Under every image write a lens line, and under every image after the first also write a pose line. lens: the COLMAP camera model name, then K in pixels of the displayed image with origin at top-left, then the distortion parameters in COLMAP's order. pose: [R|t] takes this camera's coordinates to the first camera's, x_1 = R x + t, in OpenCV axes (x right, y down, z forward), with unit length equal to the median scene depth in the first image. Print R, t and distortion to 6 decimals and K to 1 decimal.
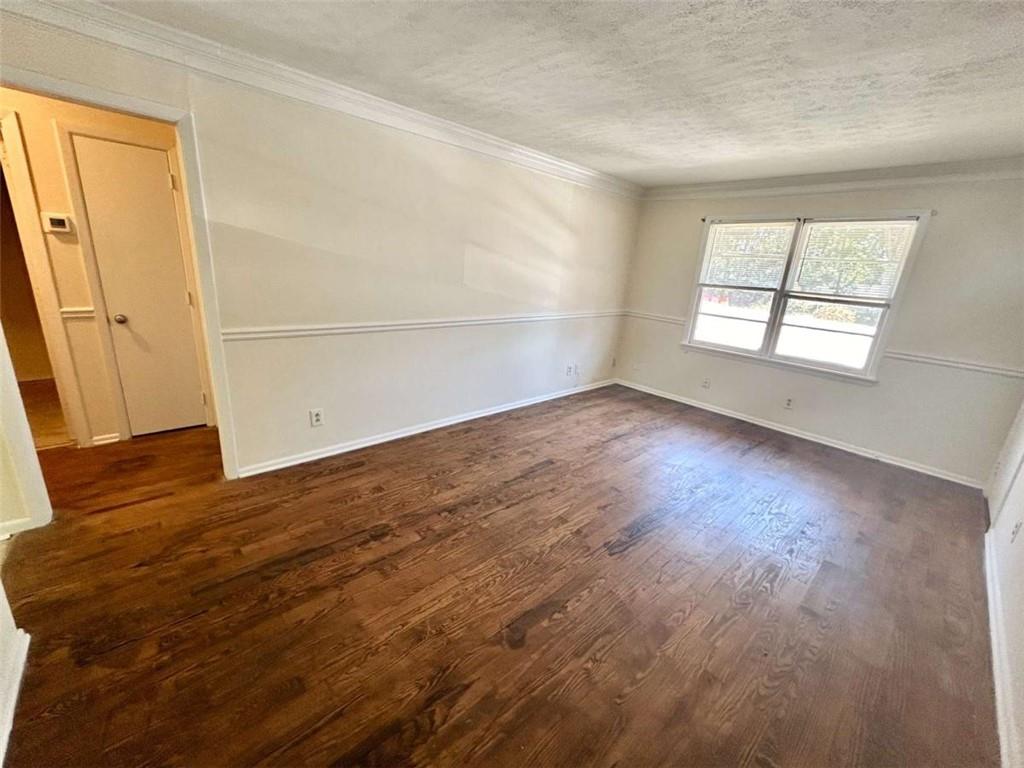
lens RADIAL K [[413.4, 0, 512.4], [0, 413.4, 383.7], [0, 0, 1]] dist [0.003068, 0.000861]
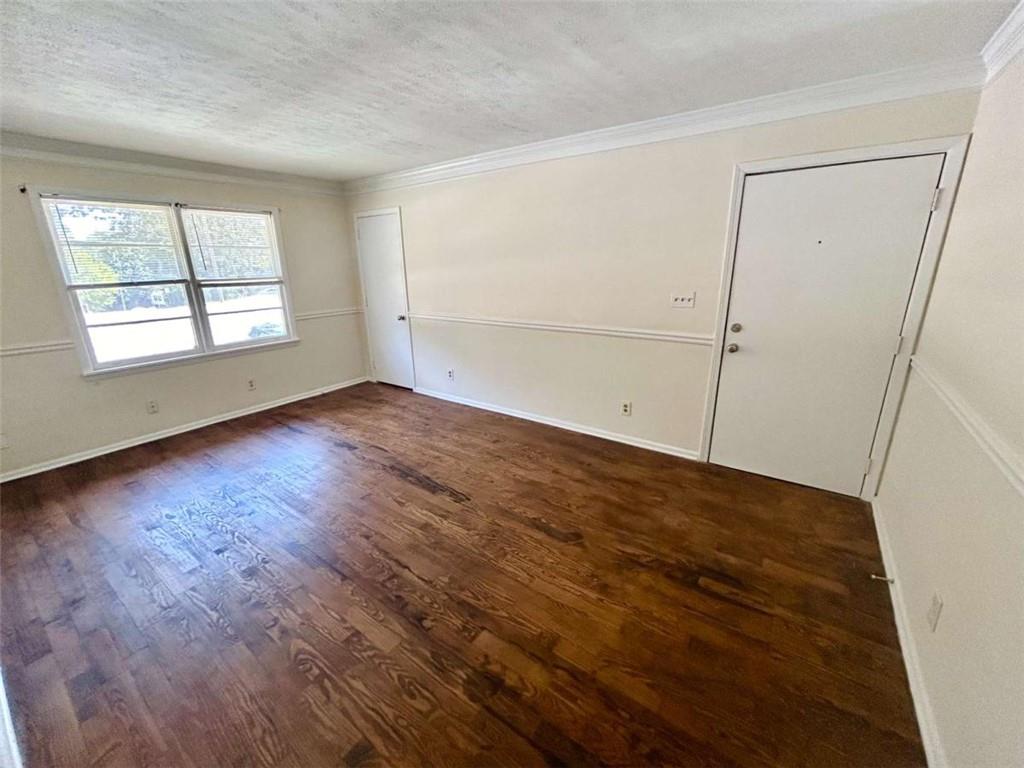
lens RADIAL K [[413.4, 0, 511.6], [0, 413.4, 381.9], [0, 0, 1]] dist [0.003068, 0.000861]
pose [[-0.200601, -0.340158, 0.918723, -0.634758], [0.278200, 0.879400, 0.386343, -0.267138], [-0.939342, 0.333090, -0.081776, 0.682545]]
